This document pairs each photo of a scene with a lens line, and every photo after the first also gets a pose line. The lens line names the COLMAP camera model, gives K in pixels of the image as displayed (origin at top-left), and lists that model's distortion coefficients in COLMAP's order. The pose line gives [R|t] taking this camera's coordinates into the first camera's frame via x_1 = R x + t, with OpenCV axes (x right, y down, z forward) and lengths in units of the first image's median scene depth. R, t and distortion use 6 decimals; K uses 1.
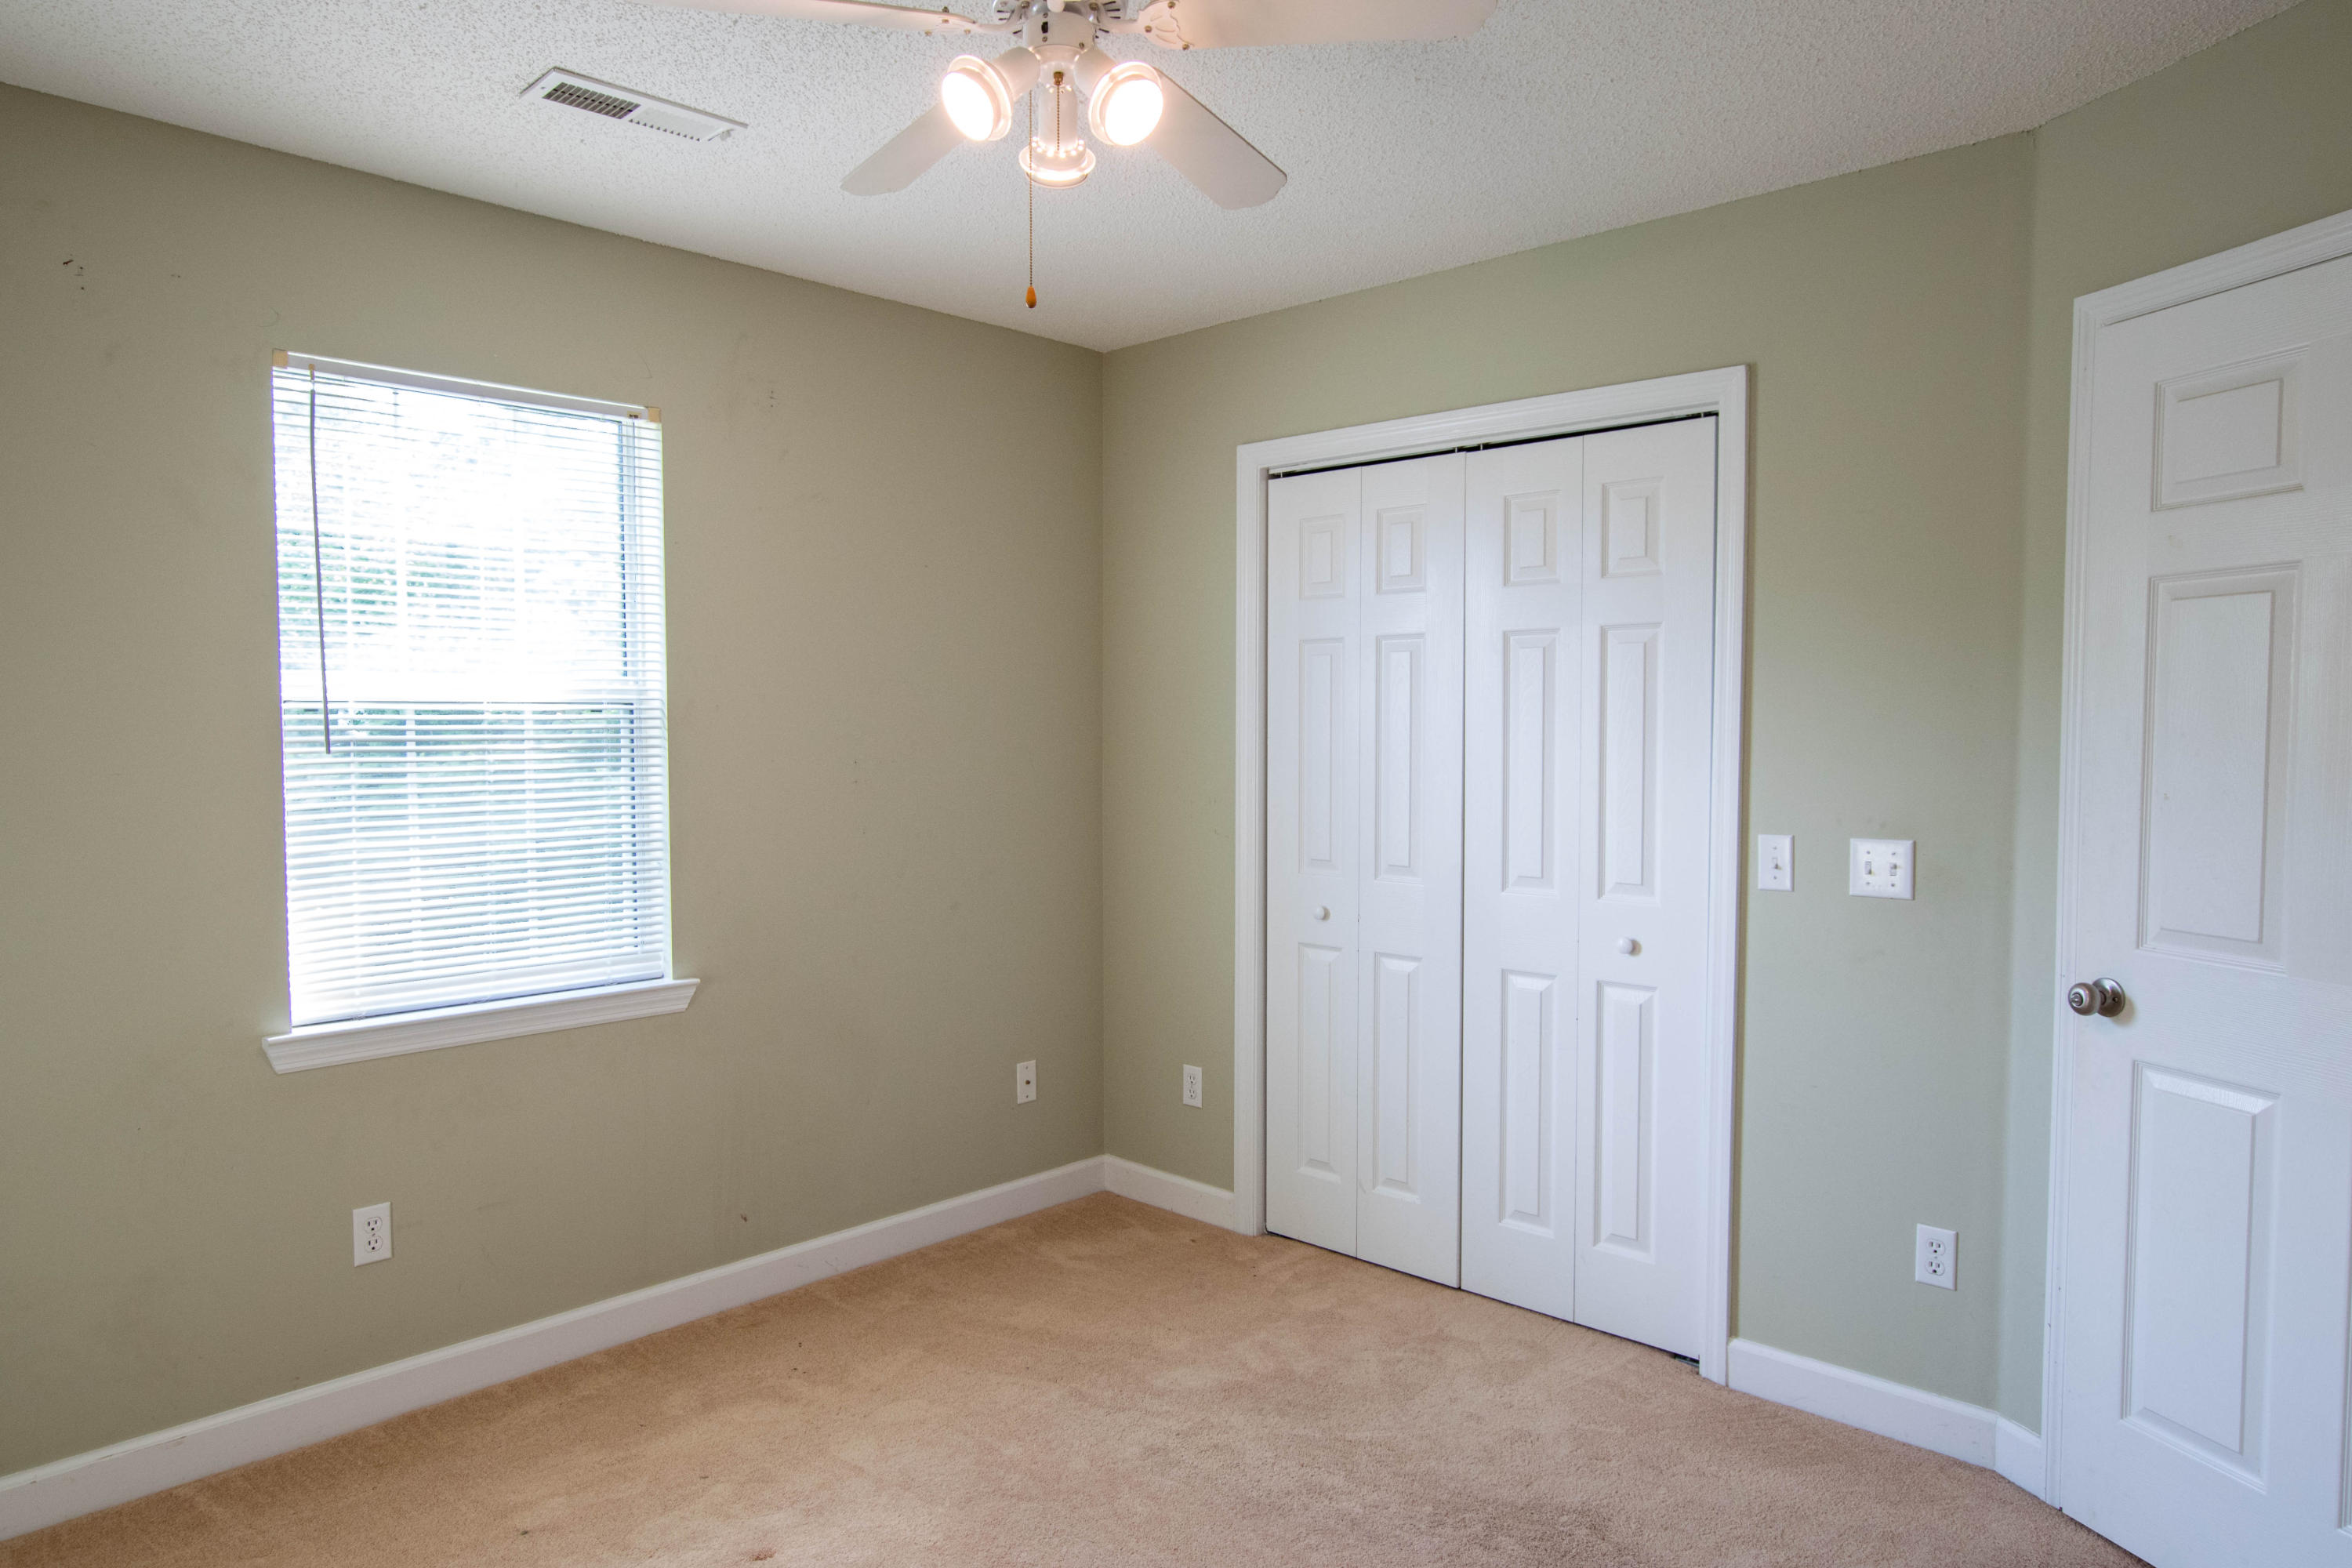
lens RADIAL K [[1434.4, 0, 1176.0], [0, 1434.4, 784.0], [0, 0, 1]] dist [0.000345, 0.000434]
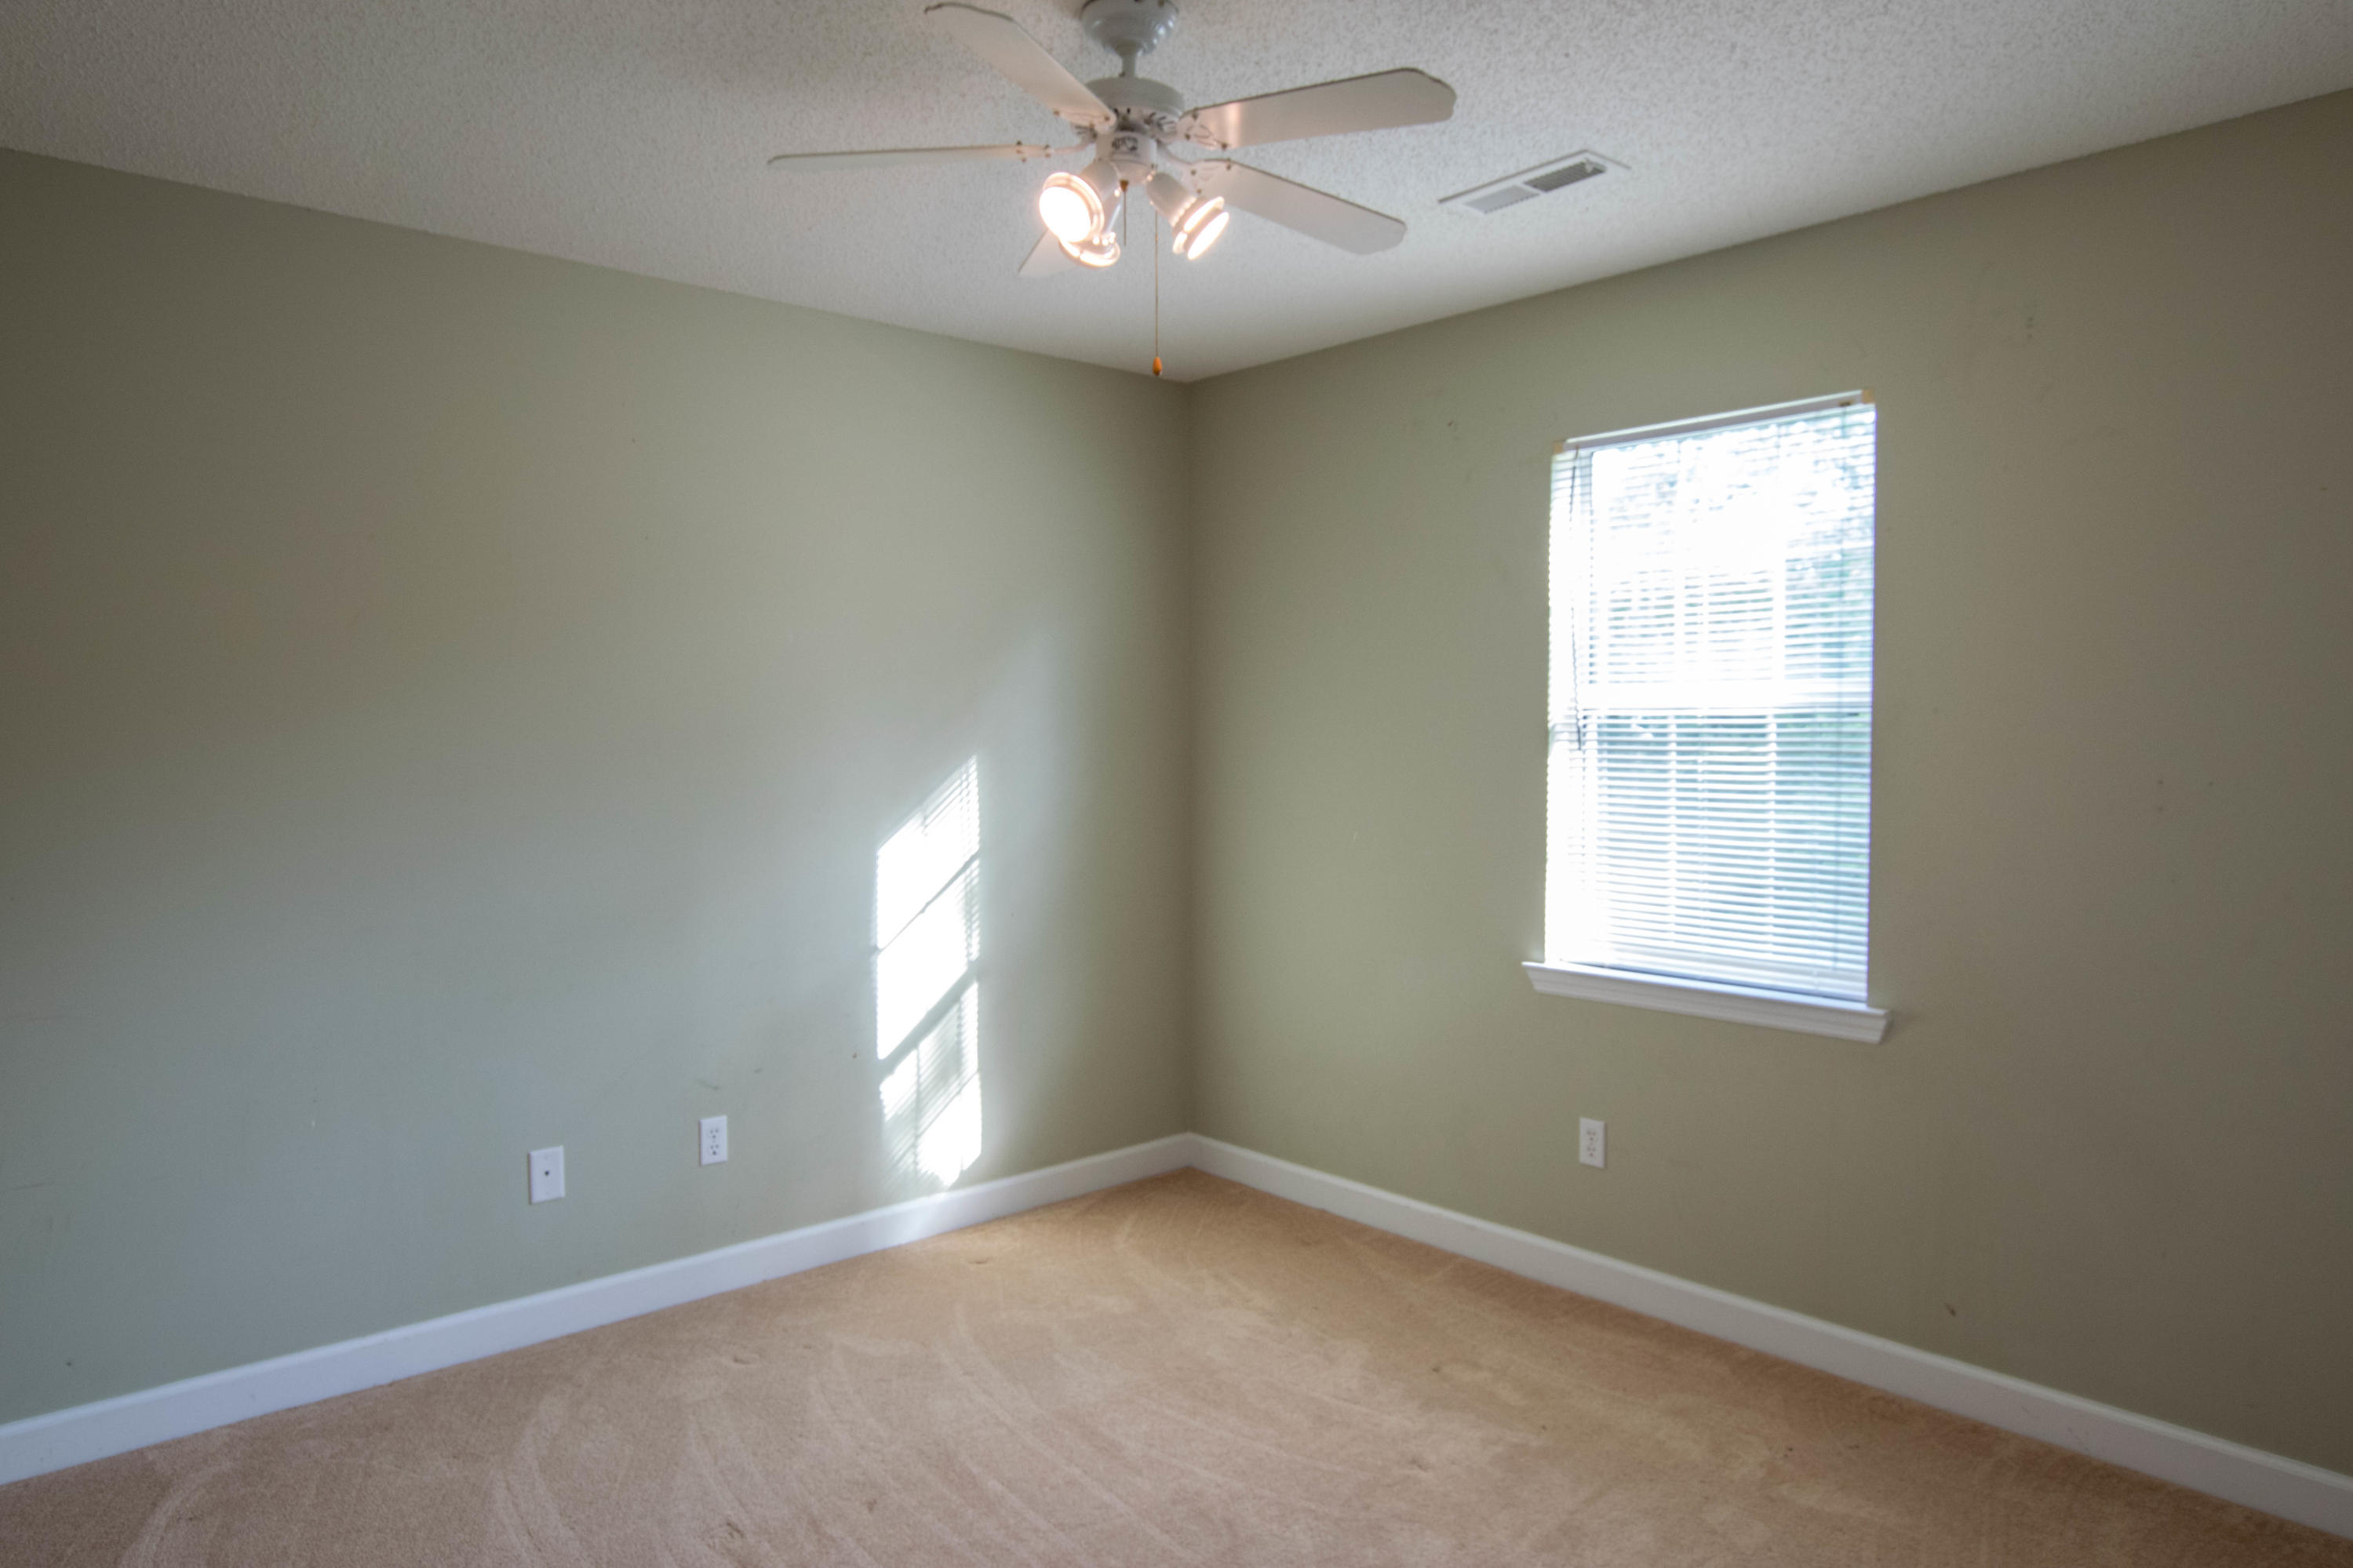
lens RADIAL K [[1427.0, 0, 1167.2], [0, 1427.0, 775.0], [0, 0, 1]] dist [0.000427, 0.000365]
pose [[-0.037290, 0.035755, -0.998665, 0.650004], [-0.041451, 0.998444, 0.037295, -0.030613], [0.998444, 0.042786, -0.035750, 0.654877]]
